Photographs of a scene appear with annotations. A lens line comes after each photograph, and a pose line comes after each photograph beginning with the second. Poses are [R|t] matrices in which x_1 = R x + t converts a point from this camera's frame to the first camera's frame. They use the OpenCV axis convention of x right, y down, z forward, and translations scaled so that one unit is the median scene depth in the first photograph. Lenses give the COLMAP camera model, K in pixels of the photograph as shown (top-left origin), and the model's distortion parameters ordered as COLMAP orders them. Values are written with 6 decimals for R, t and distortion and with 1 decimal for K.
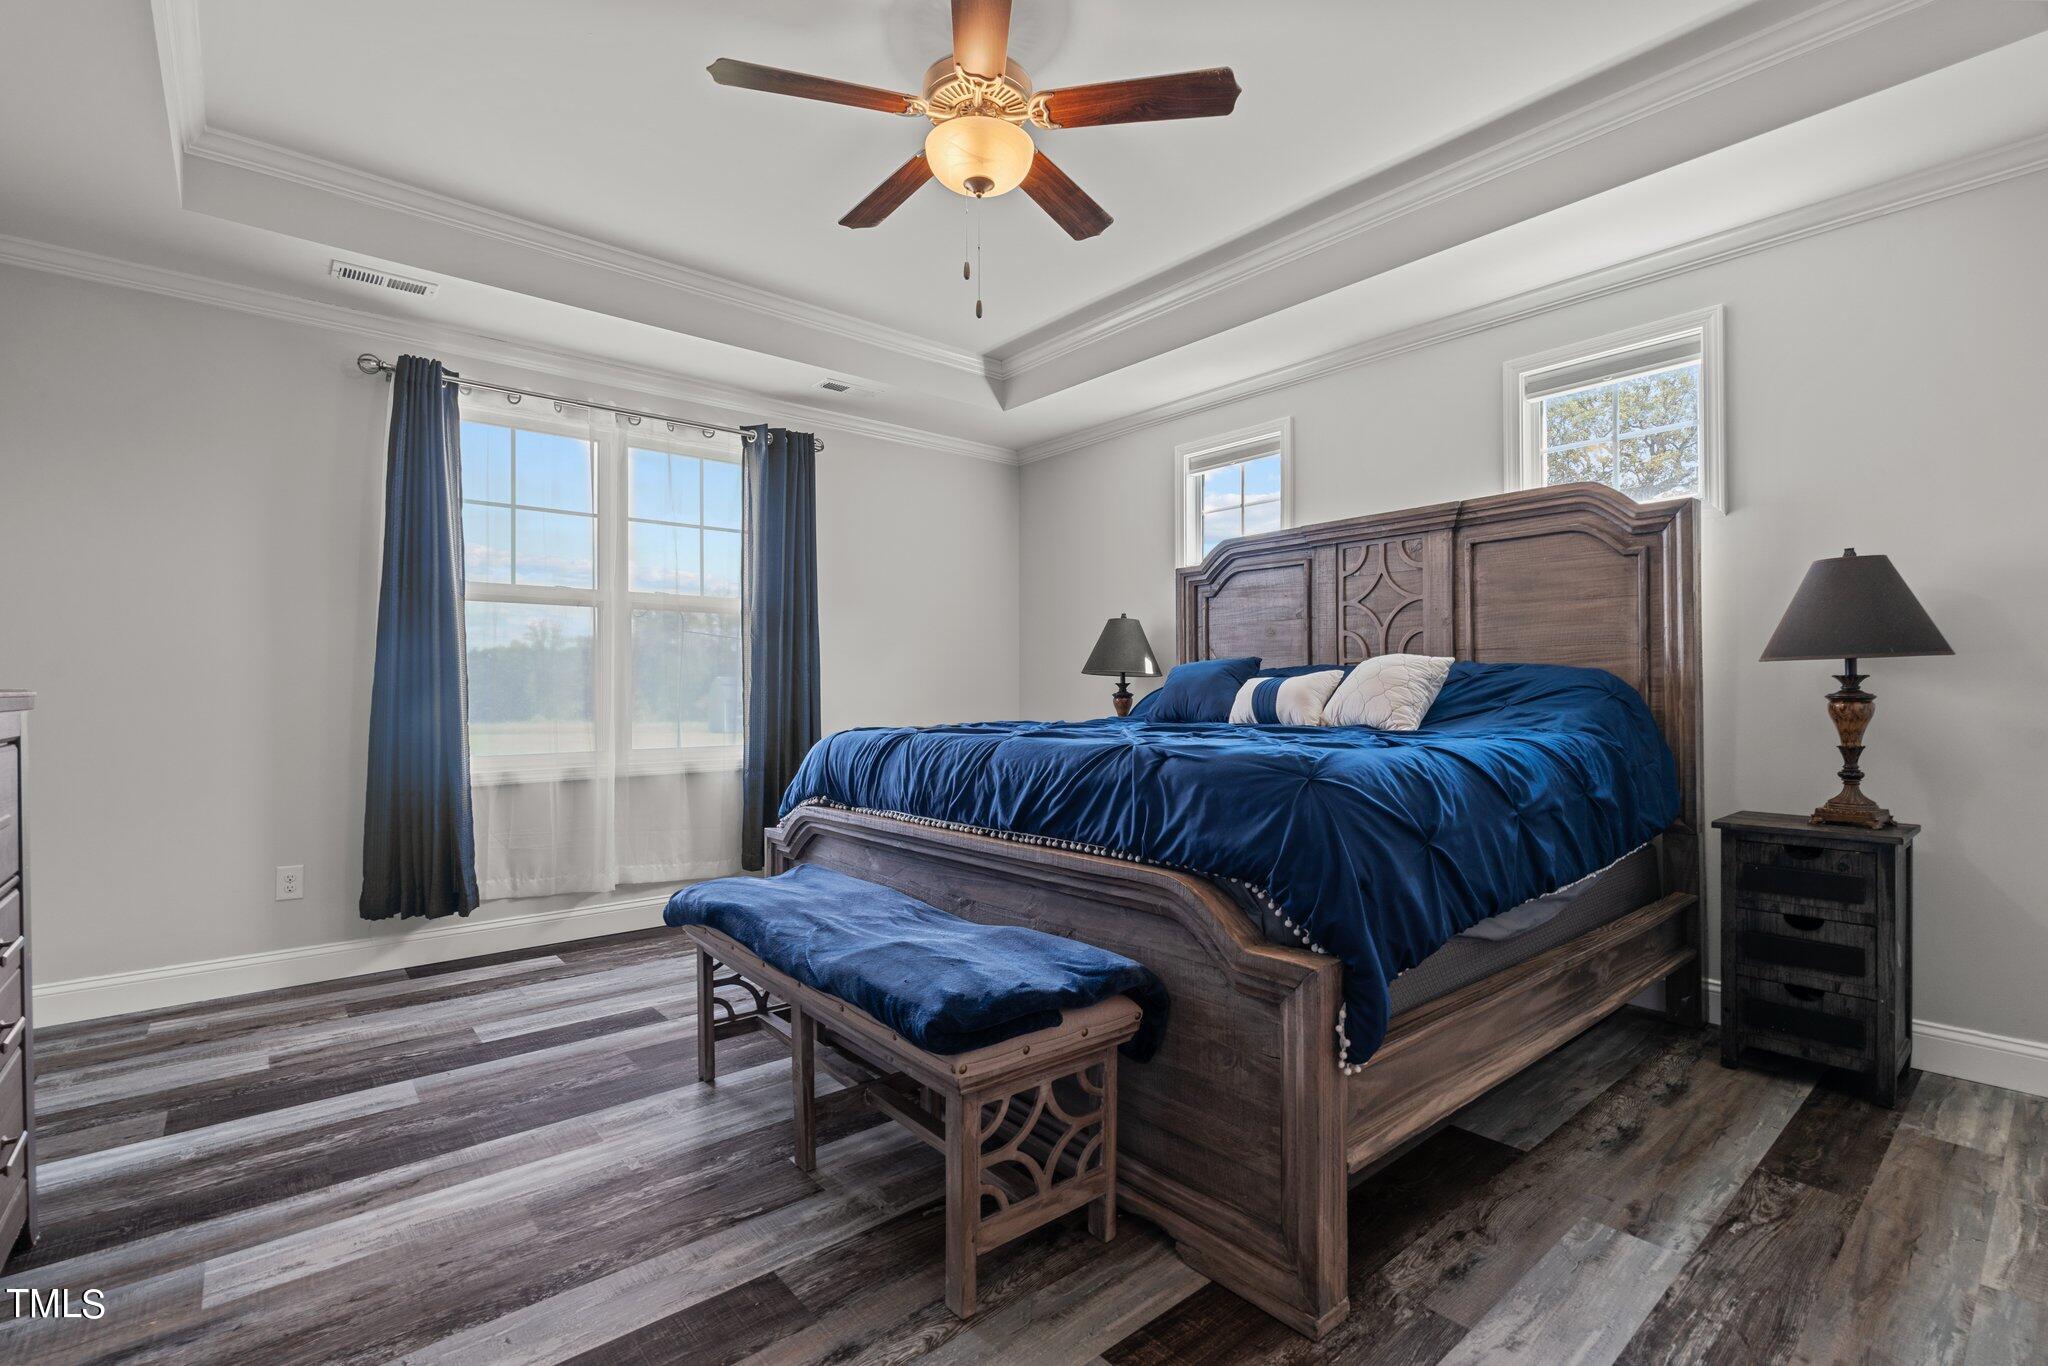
lens RADIAL K [[908.2, 0, 1017.7], [0, 908.2, 685.9], [0, 0, 1]] dist [-0.005765, 0.000558]
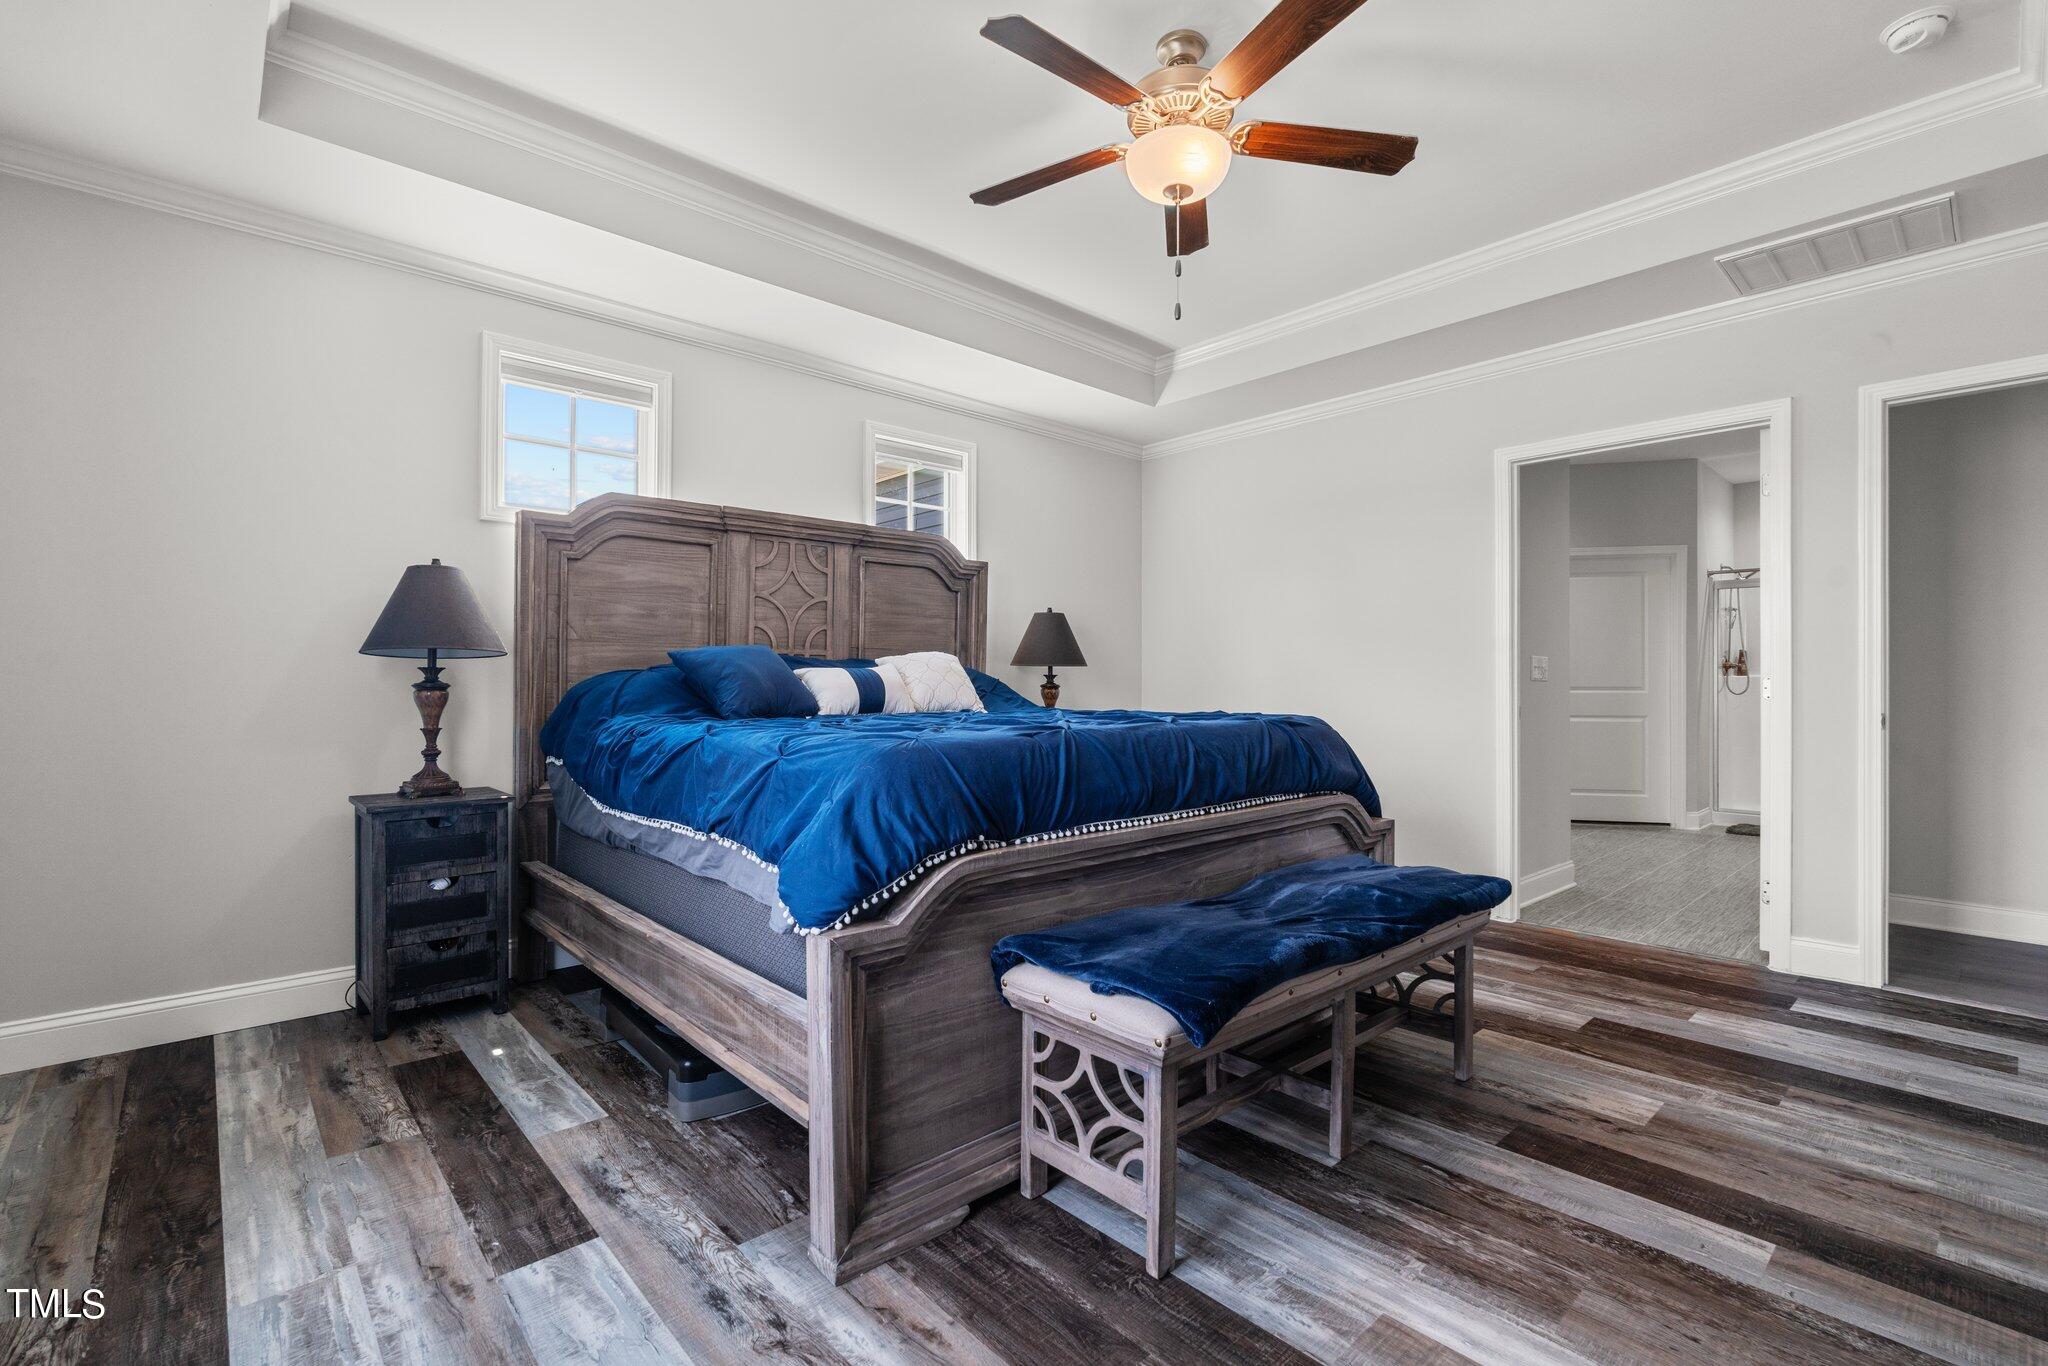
lens RADIAL K [[908.2, 0, 1017.7], [0, 908.2, 685.3], [0, 0, 1]] dist [-0.005765, 0.000558]
pose [[-0.028895, -0.001679, 0.999581, -0.977753], [-0.010493, 0.999944, 0.001376, 0.008540], [-0.999527, -0.010449, -0.028911, 1.107231]]
